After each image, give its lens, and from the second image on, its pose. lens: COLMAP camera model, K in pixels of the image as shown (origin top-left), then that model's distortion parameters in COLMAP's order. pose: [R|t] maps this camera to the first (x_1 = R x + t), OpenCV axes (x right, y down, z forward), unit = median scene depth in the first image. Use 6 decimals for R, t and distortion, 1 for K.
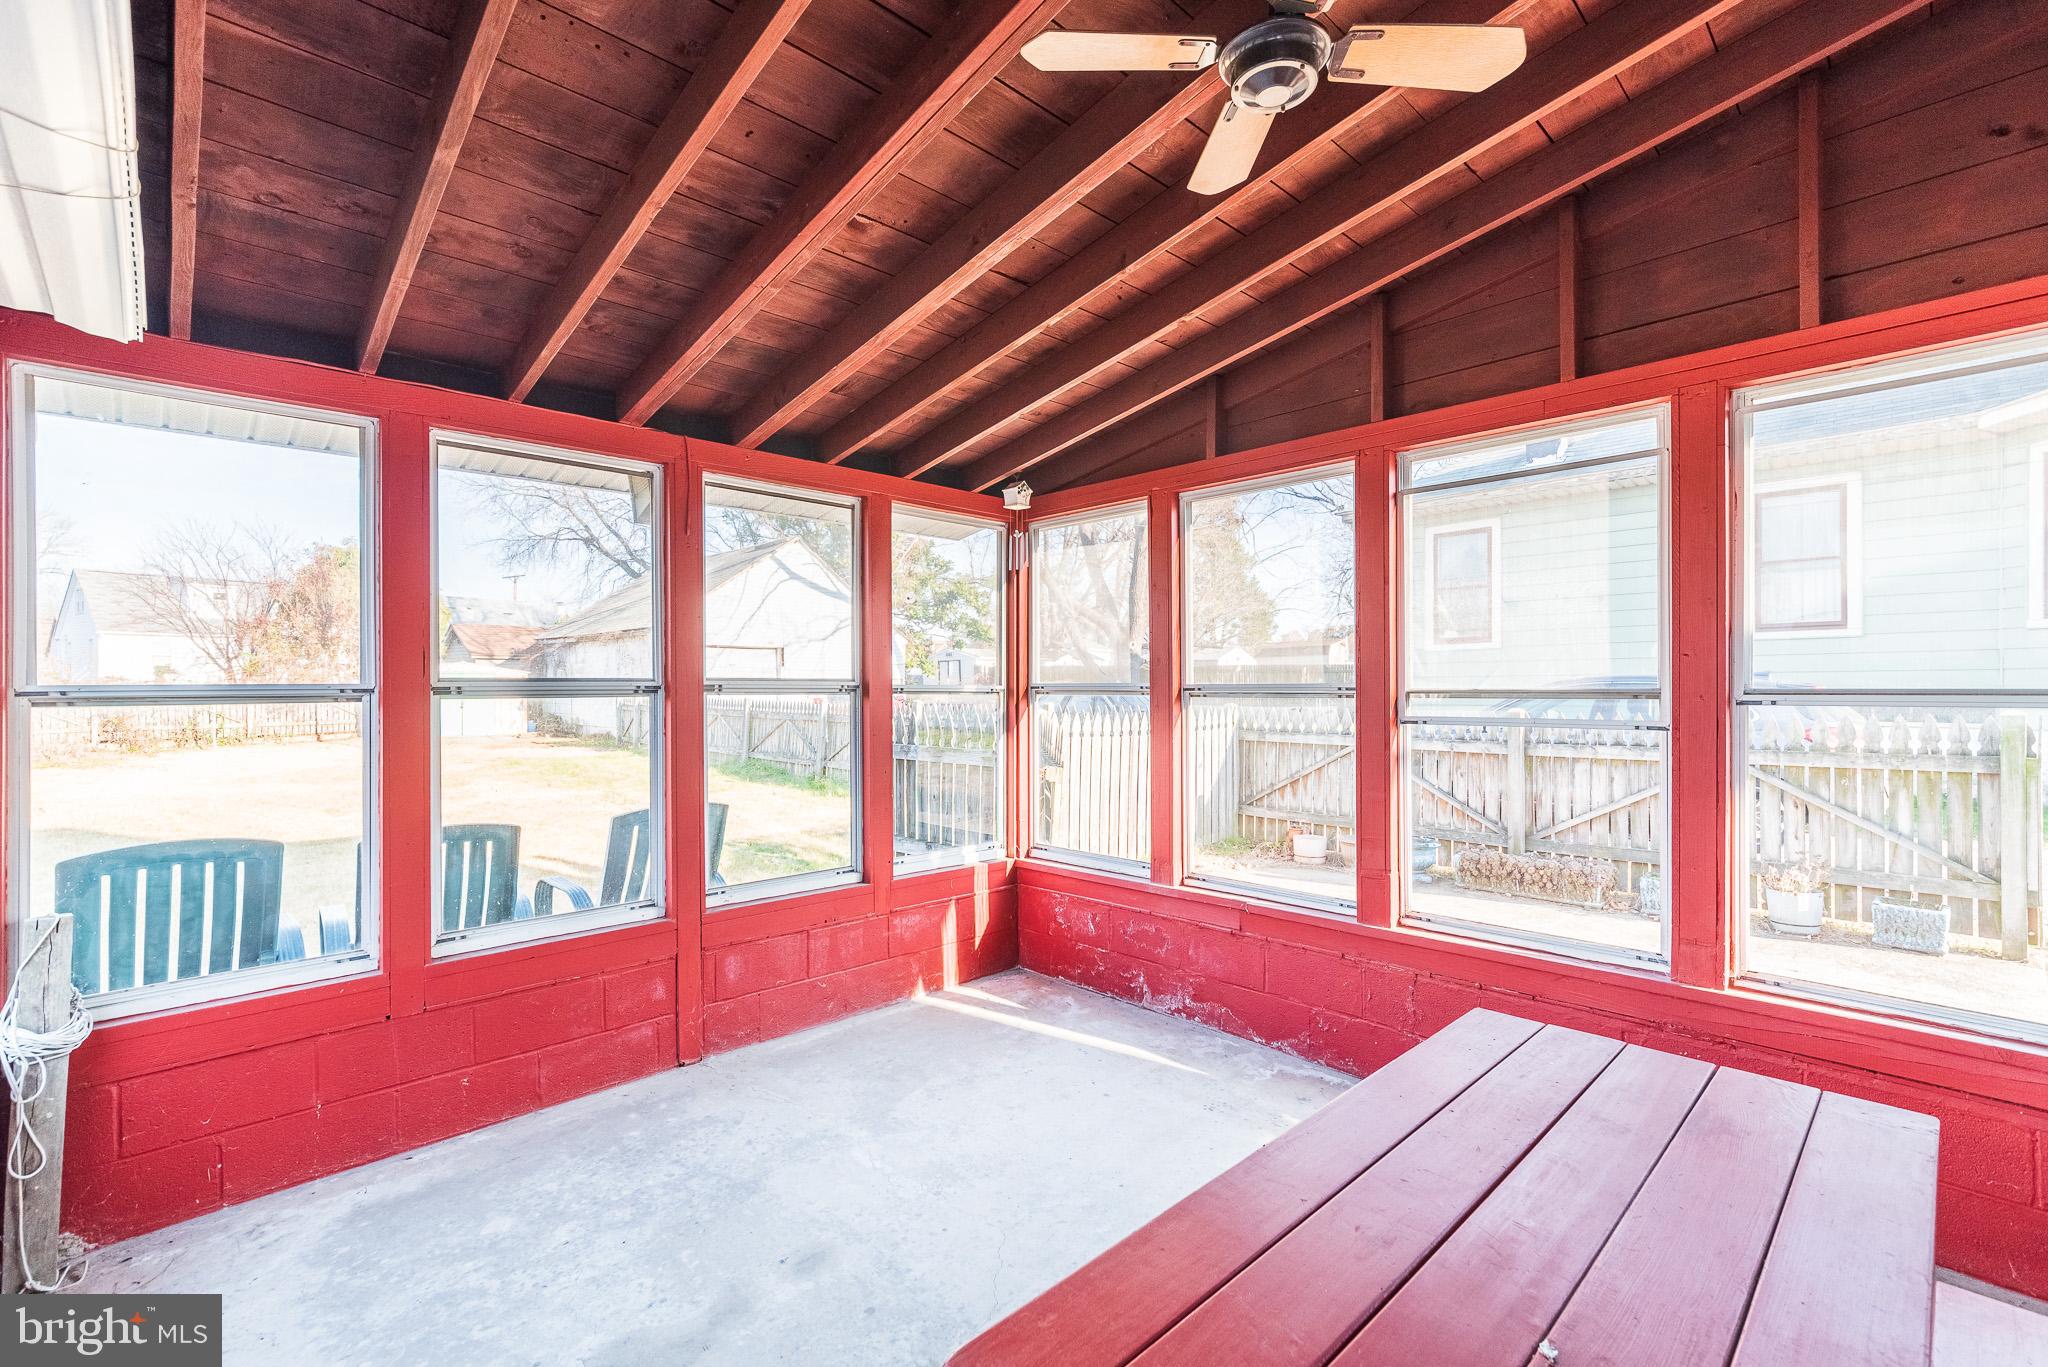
lens RADIAL K [[898.5, 0, 1013.9], [0, 898.5, 683.8], [0, 0, 1]] dist [-0.003738, 0.000699]
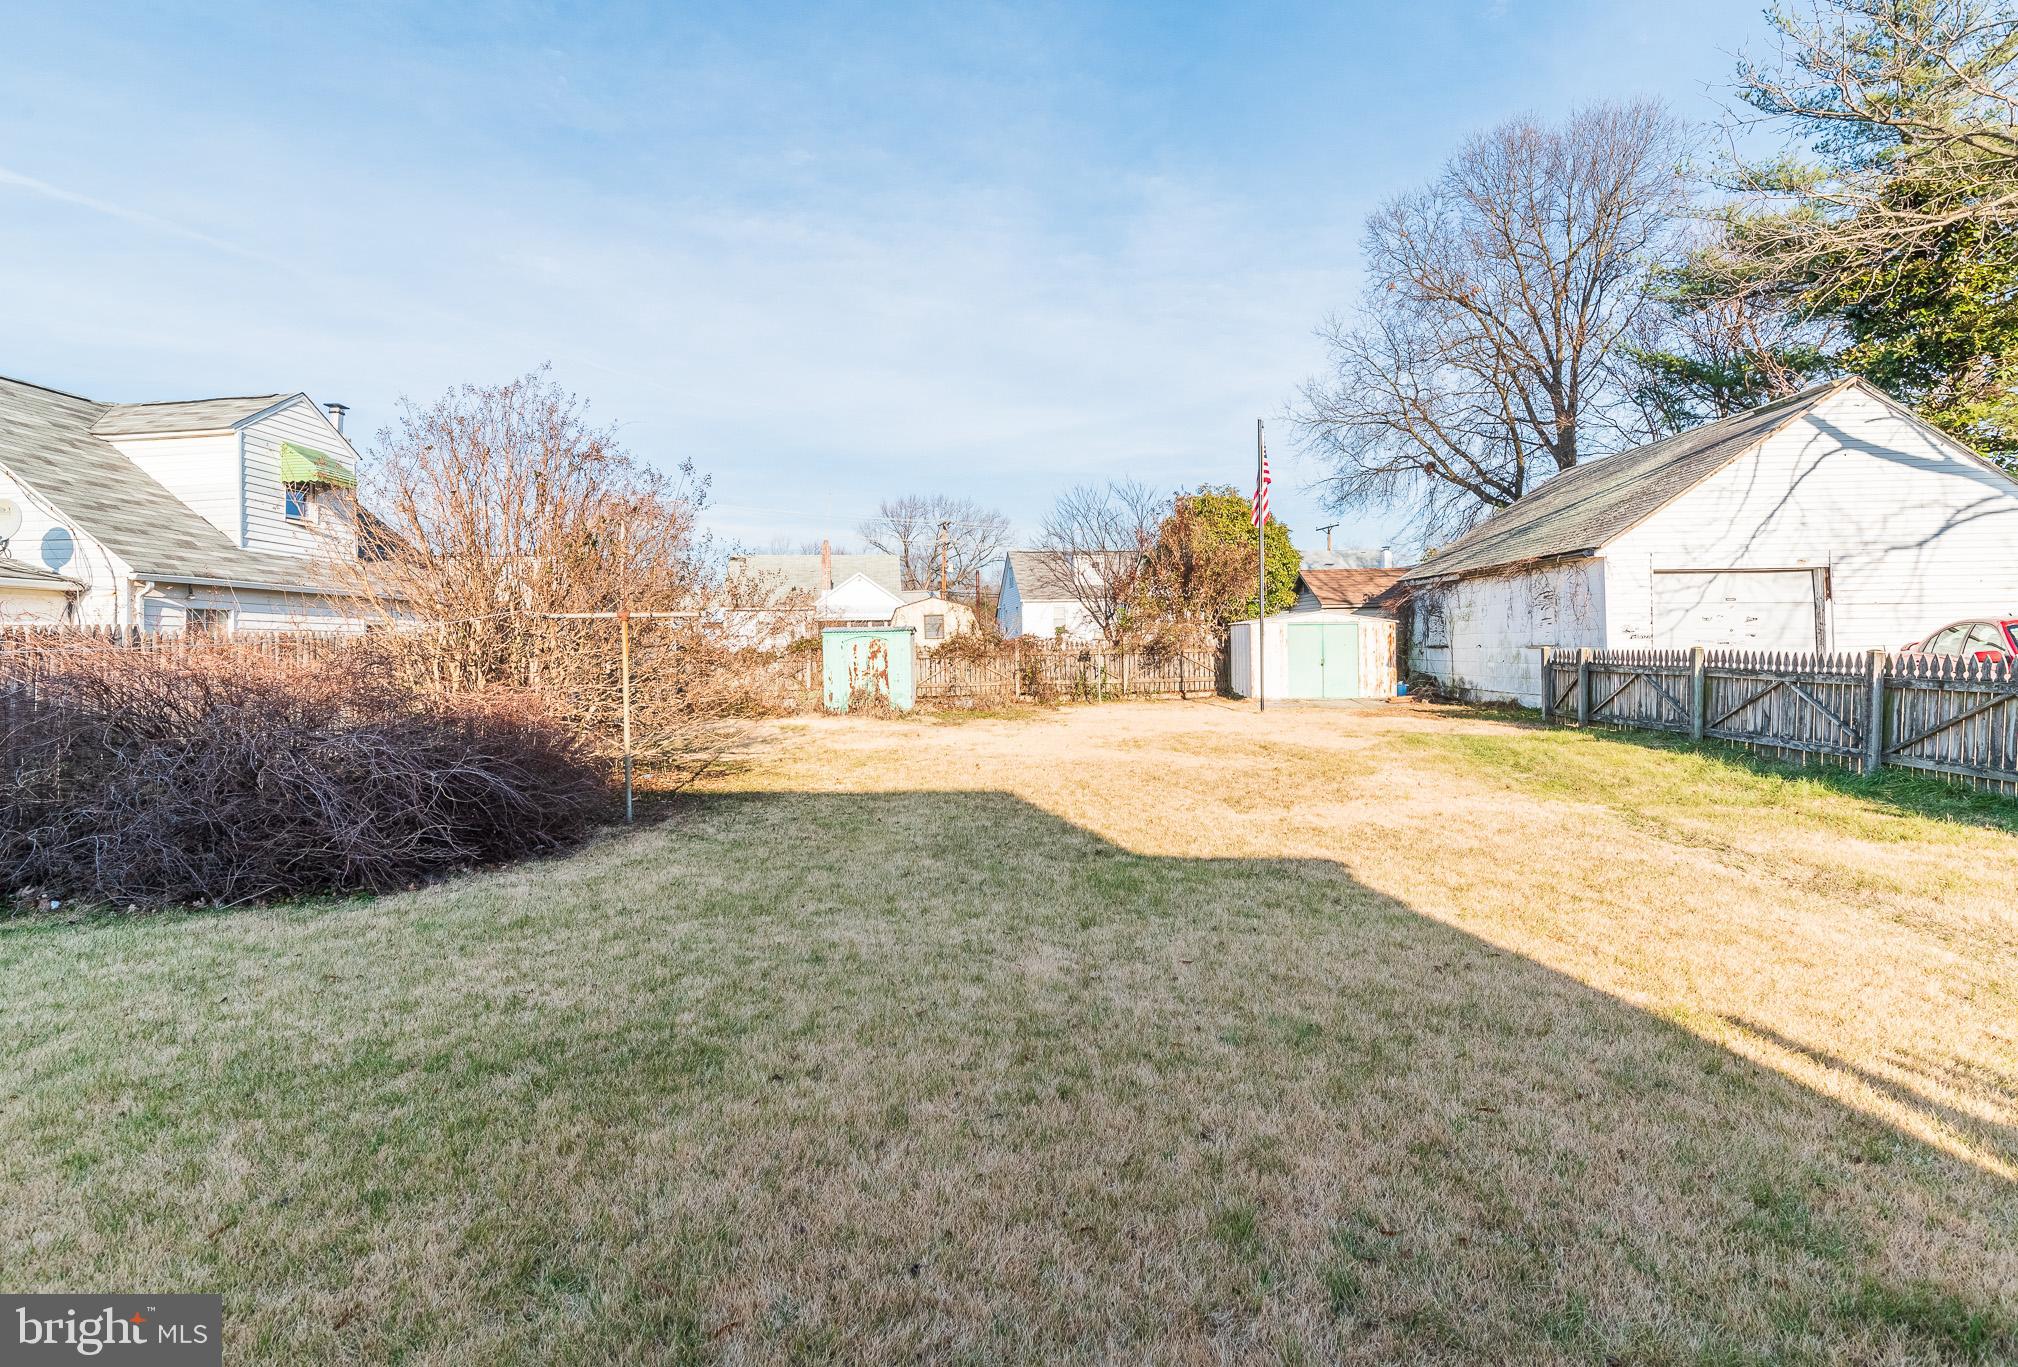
lens RADIAL K [[950.2, 0, 966.6], [0, 950.2, 675.7], [0, 0, 1]] dist [-0.003167, -0.002185]
pose [[0.653775, 0.015624, -0.756528, -0.768164], [0.013272, 0.999396, 0.032110, 0.019330], [0.756573, -0.031034, 0.653173, 0.795626]]
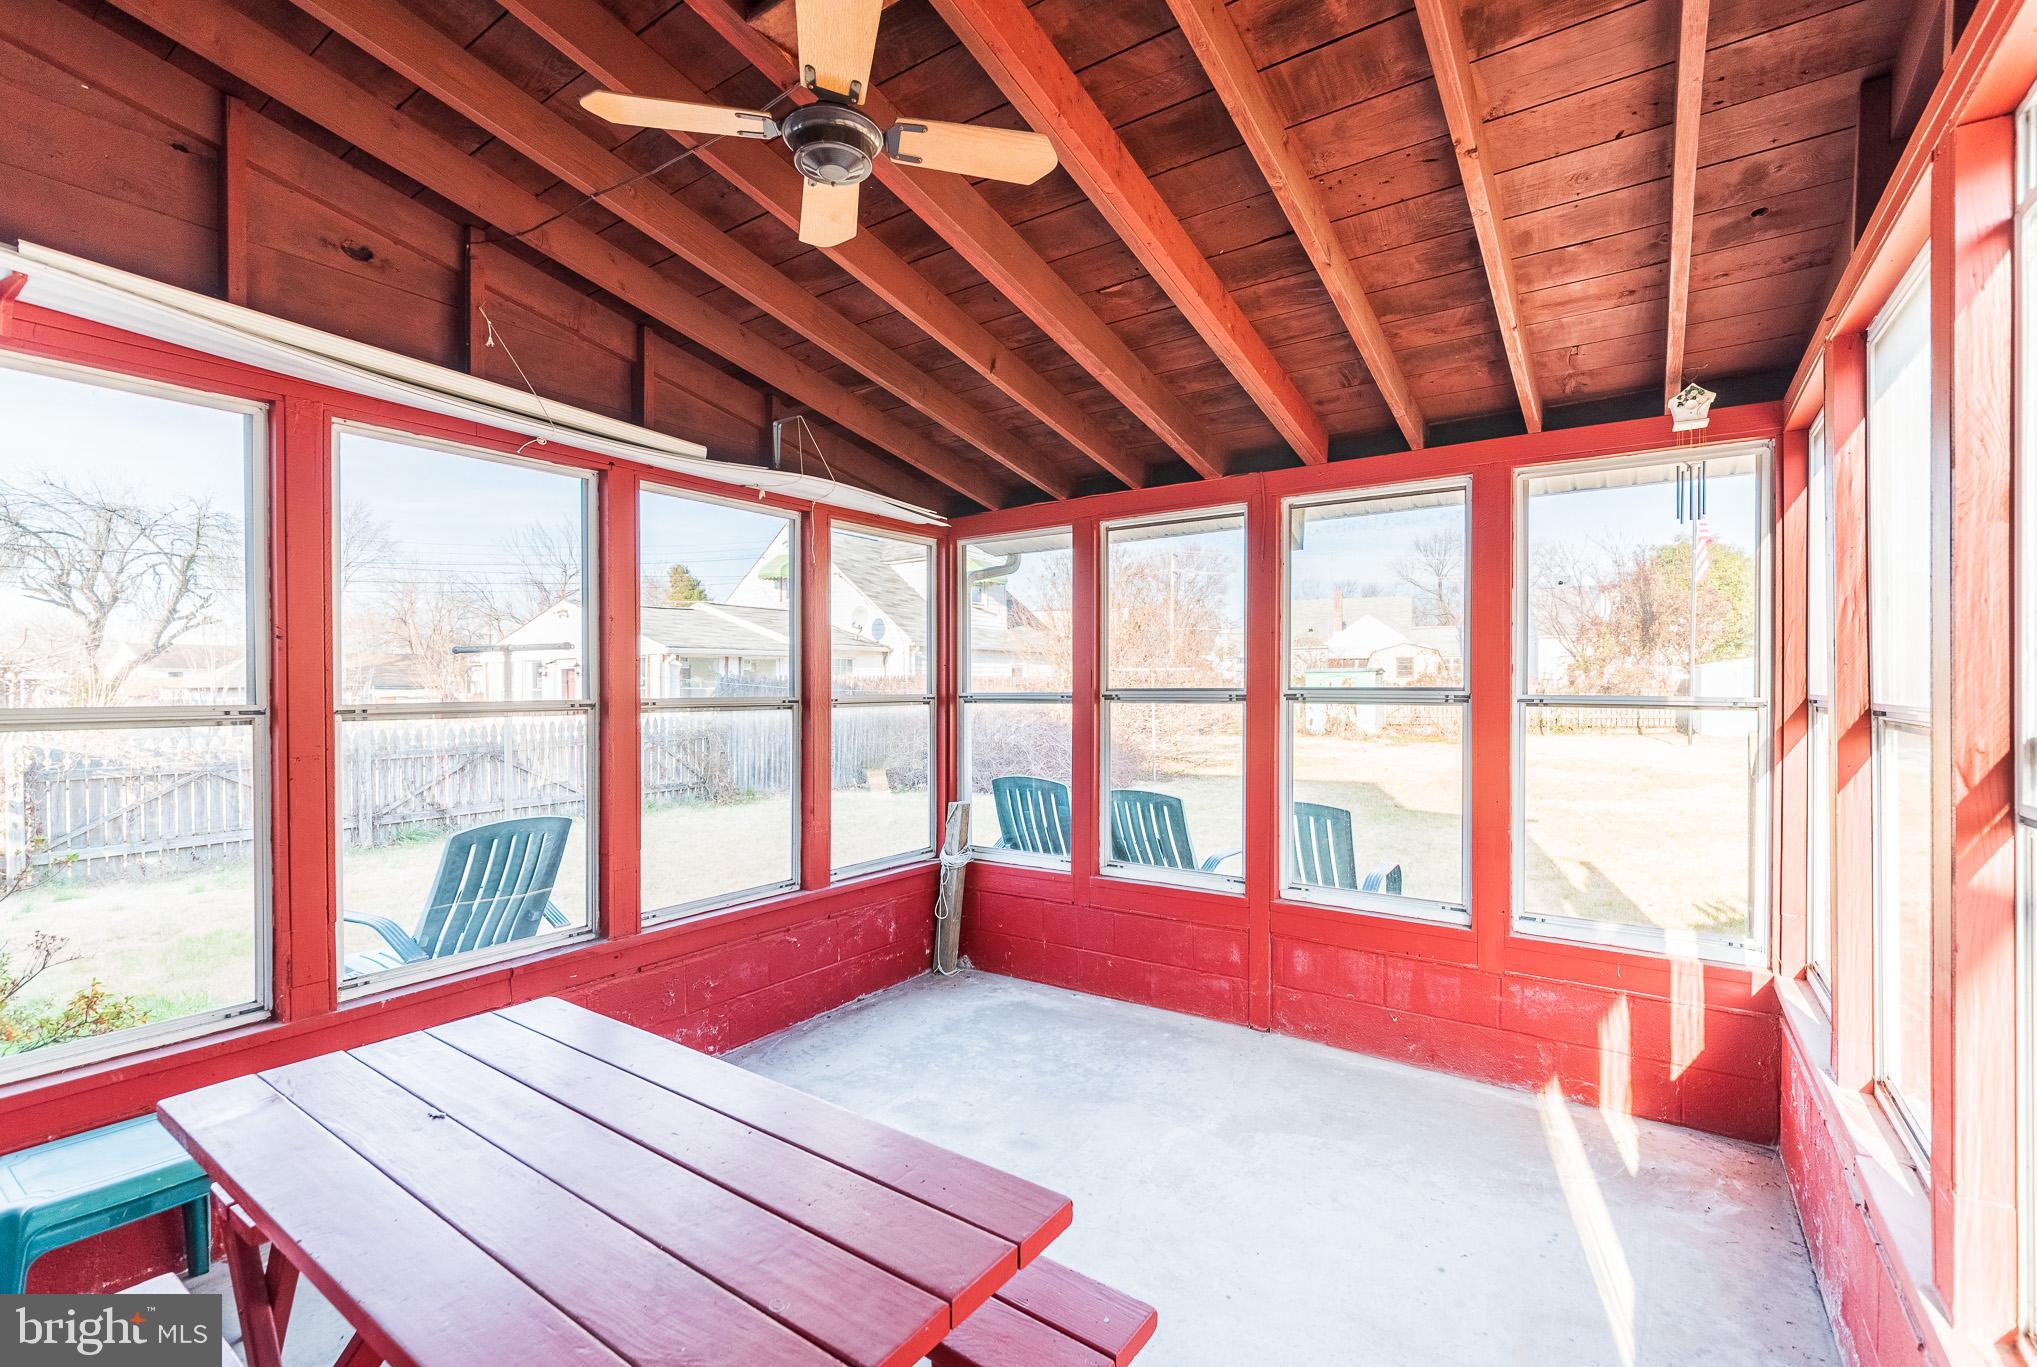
lens RADIAL K [[900.2, 0, 1016.8], [0, 900.2, 681.8], [0, 0, 1]] dist [-0.013896, 0.002819]
pose [[0.193069, 0.001741, -0.981184, 0.532011], [0.004213, 0.999988, 0.002603, -0.014593], [0.981176, -0.004636, 0.193060, 0.376617]]
